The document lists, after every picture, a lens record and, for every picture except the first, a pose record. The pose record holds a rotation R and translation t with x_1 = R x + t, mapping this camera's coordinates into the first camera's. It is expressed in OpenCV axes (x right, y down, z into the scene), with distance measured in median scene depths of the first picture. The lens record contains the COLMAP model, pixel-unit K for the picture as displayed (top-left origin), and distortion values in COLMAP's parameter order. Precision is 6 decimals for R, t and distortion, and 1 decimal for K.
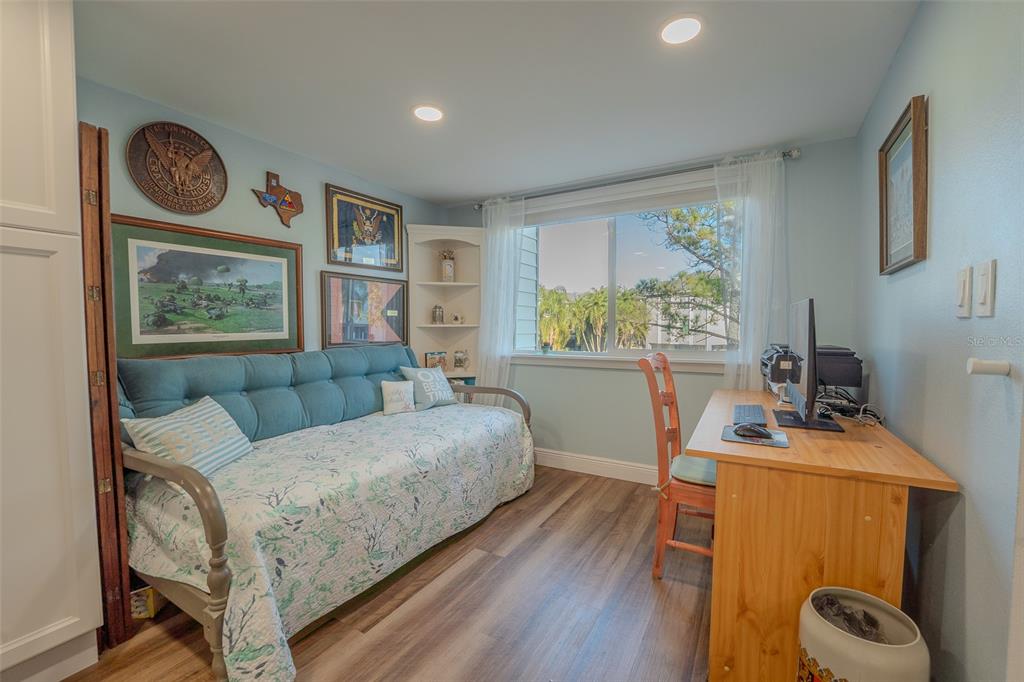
lens RADIAL K [[417.9, 0, 513.0], [0, 417.9, 345.9], [0, 0, 1]] dist [-0.023521, 0.000845]
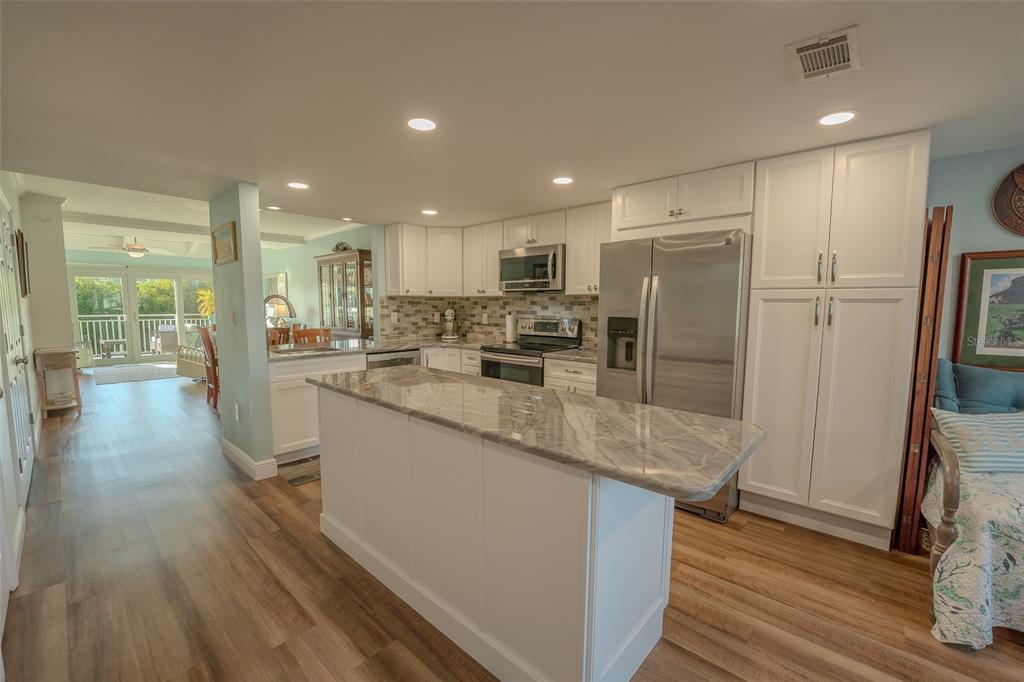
lens RADIAL K [[417.9, 0, 511.1], [0, 417.9, 345.6], [0, 0, 1]] dist [-0.023521, 0.000845]
pose [[-0.200950, 0.095174, -0.974967, 0.615604], [-0.049068, 0.993042, 0.107052, -0.101591], [0.978372, 0.069351, -0.194882, -0.165779]]
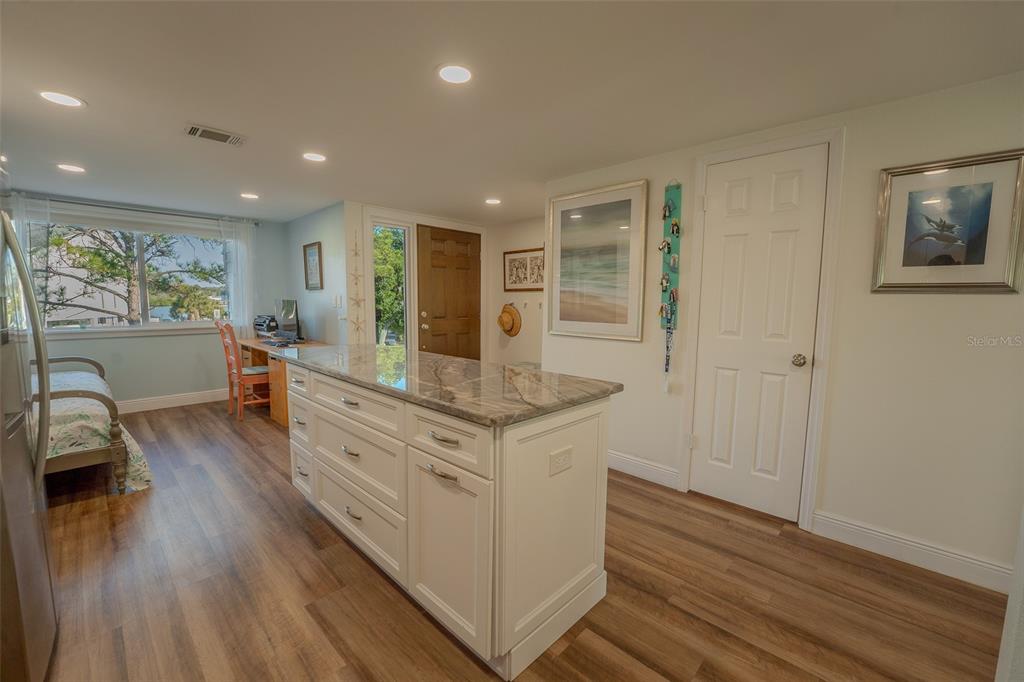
lens RADIAL K [[417.9, 0, 515.5], [0, 417.9, 341.5], [0, 0, 1]] dist [-0.023521, 0.000845]
pose [[0.229844, -0.090191, 0.969039, -1.575836], [0.032057, 0.995858, 0.085084, -0.013276], [-0.972699, 0.011509, 0.231783, -1.064069]]
